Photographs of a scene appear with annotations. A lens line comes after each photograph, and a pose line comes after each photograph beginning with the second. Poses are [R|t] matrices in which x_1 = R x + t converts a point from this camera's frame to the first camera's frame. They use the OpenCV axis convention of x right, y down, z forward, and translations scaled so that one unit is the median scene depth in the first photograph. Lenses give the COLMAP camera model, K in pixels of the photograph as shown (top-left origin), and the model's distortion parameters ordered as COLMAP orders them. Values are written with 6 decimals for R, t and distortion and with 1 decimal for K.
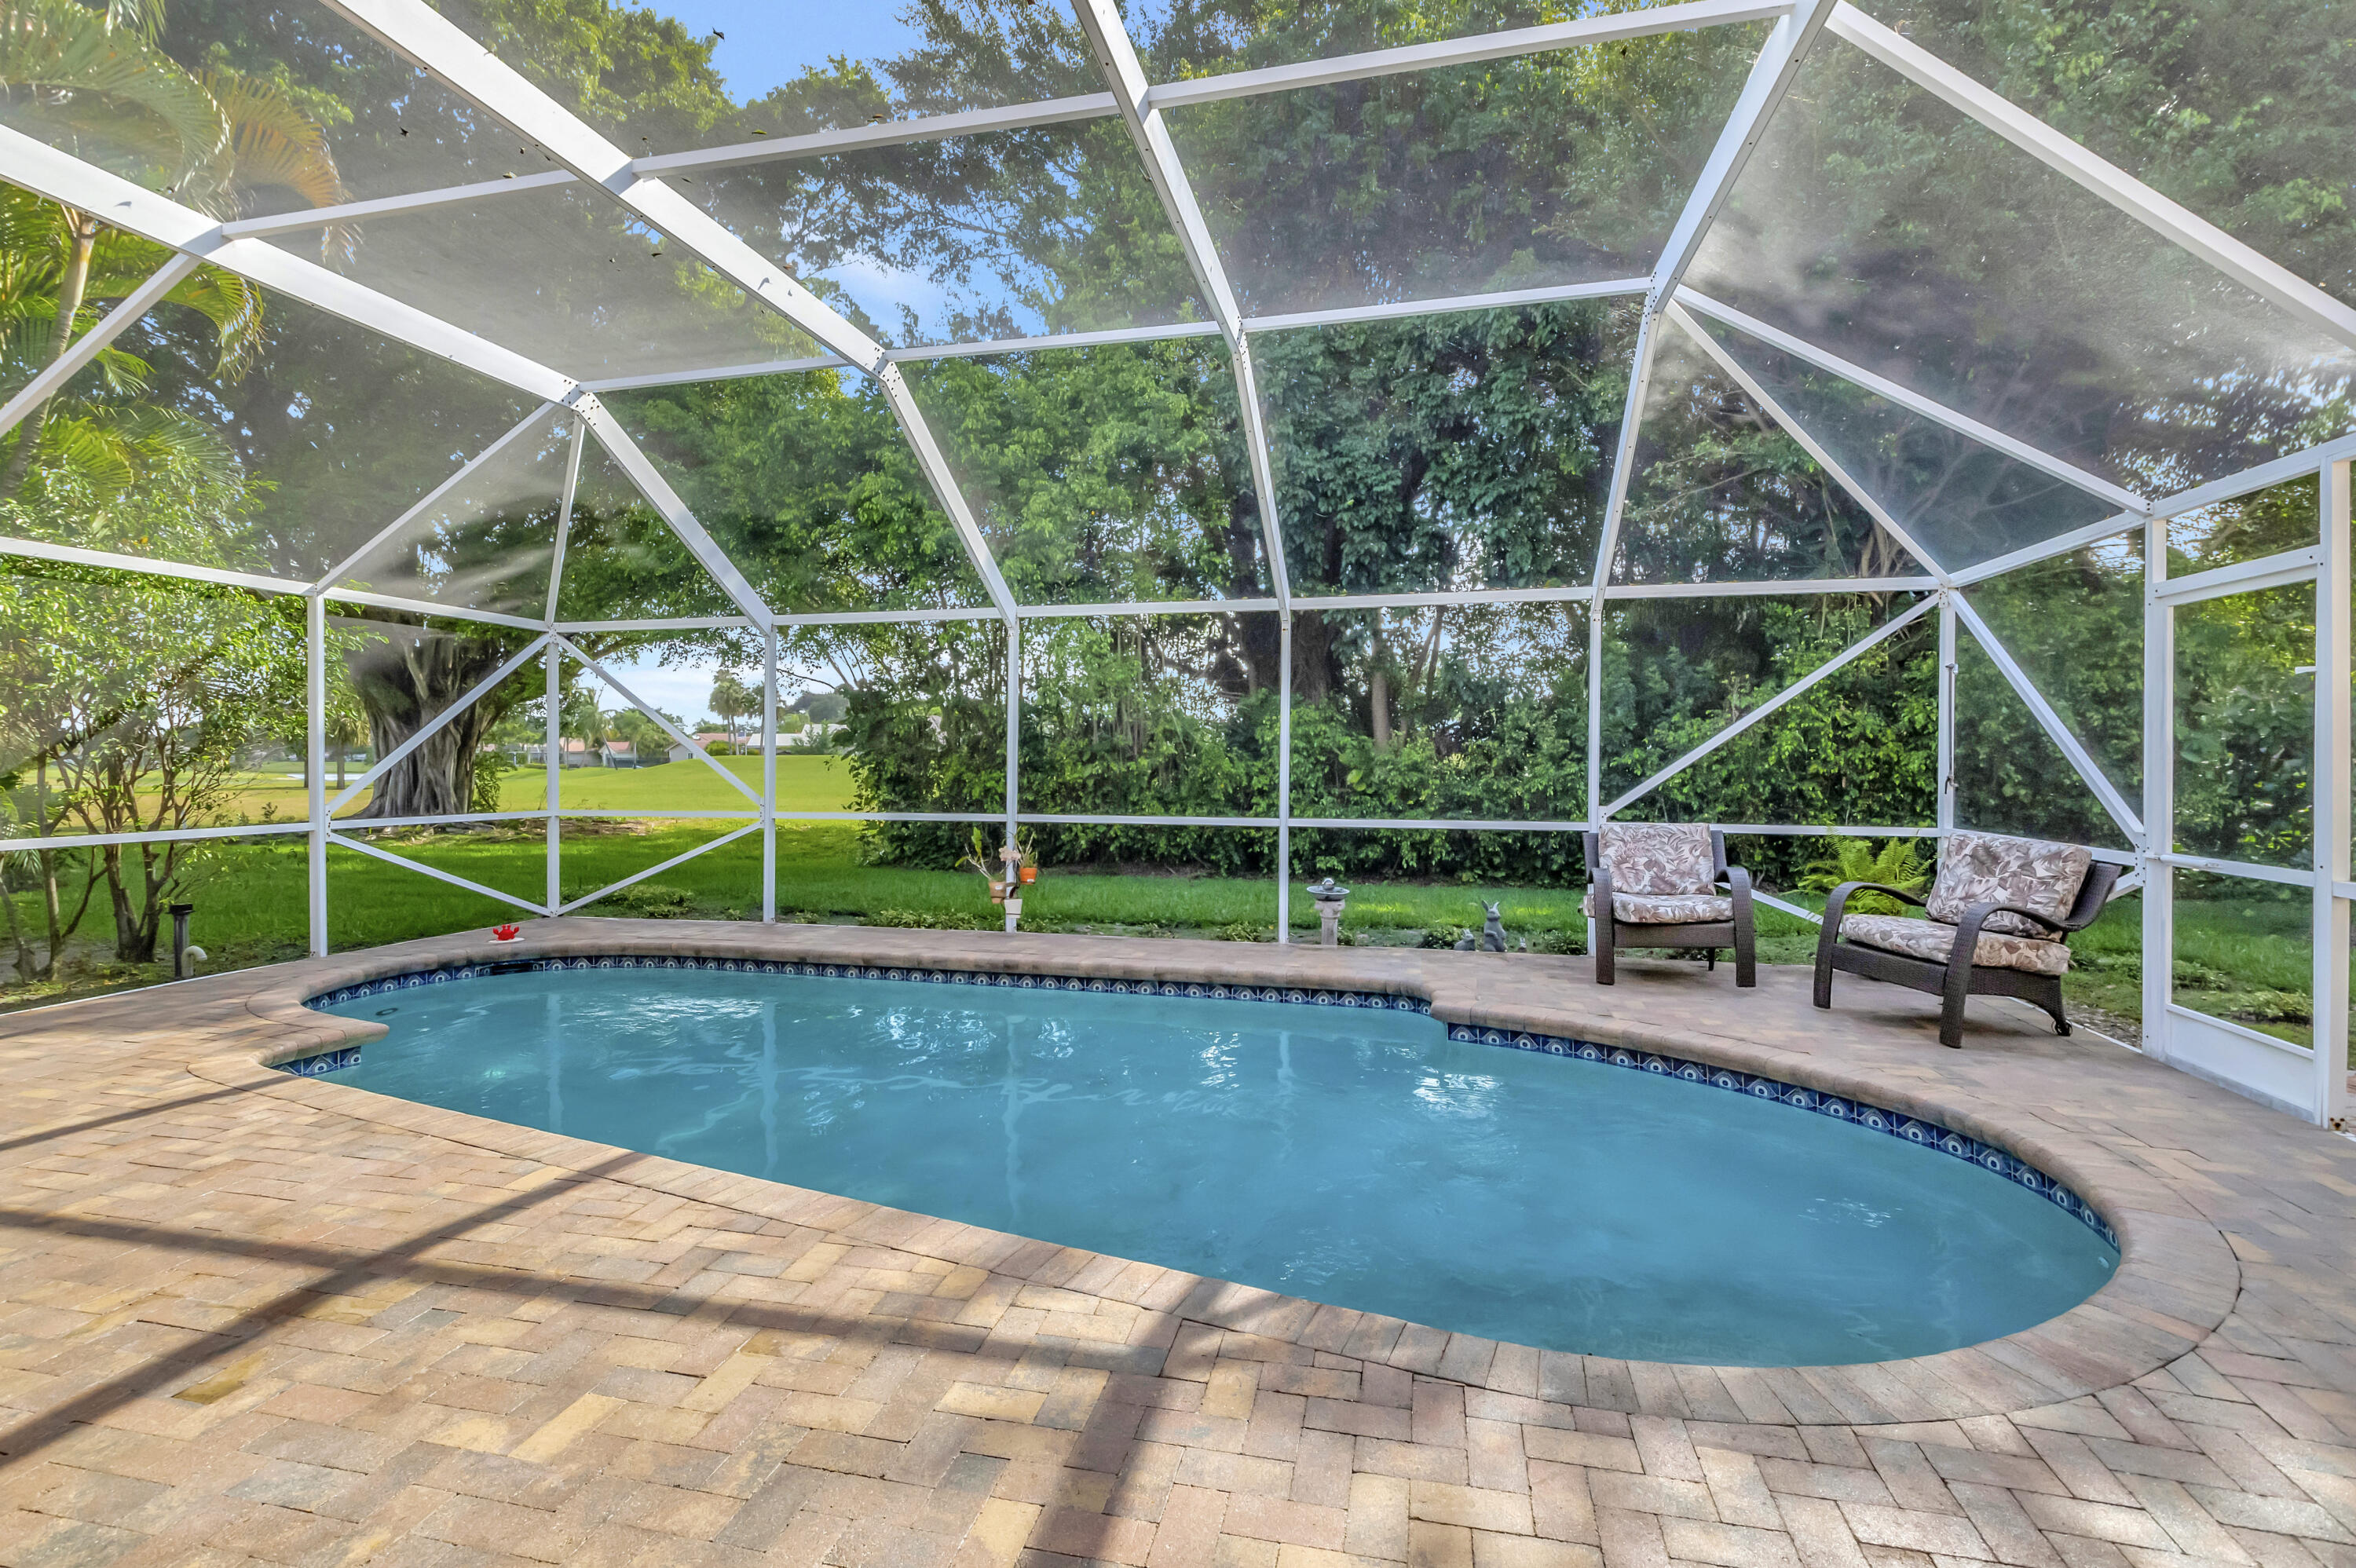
lens RADIAL K [[1033.8, 0, 1185.1], [0, 1033.8, 769.0], [0, 0, 1]] dist [-0.003534, -0.001770]
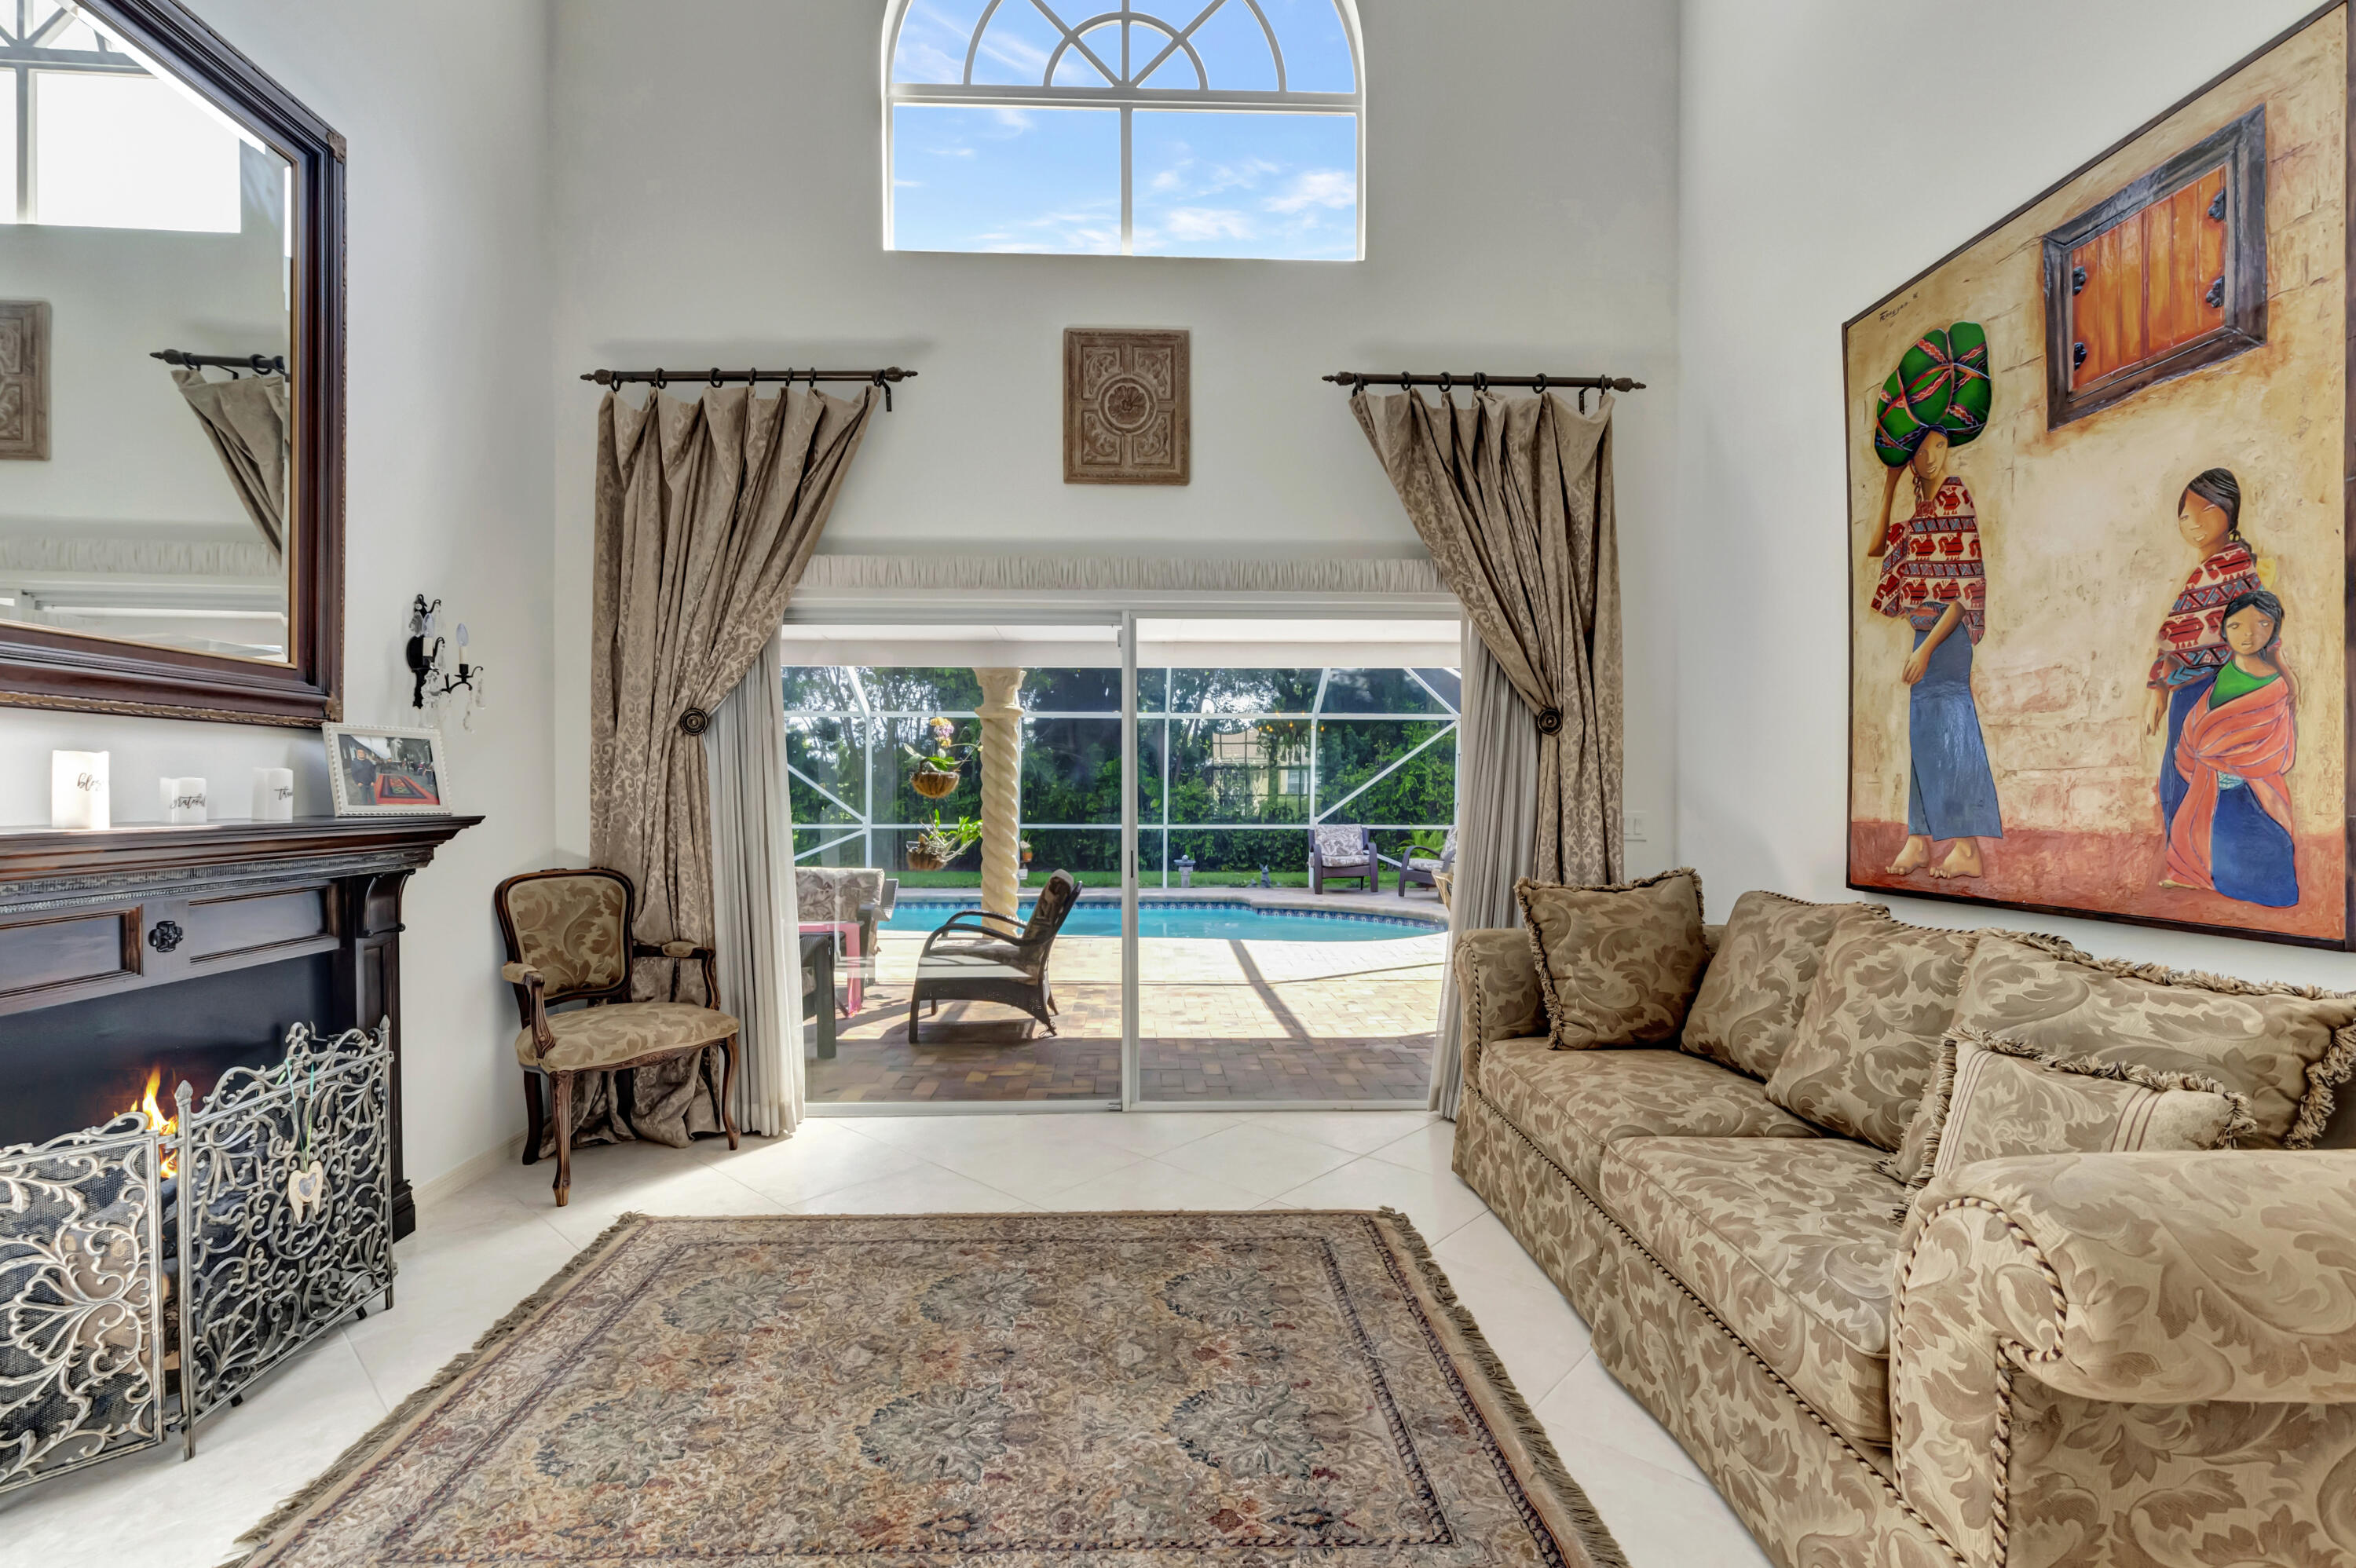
lens RADIAL K [[1033.8, 0, 1172.0], [0, 1033.8, 791.2], [0, 0, 1]] dist [-0.003534, -0.001770]
pose [[0.963606, 0.001551, 0.267322, -0.422440], [-0.000966, 0.999997, -0.002319, -0.011786], [-0.267325, 0.001977, 0.963604, -0.911747]]
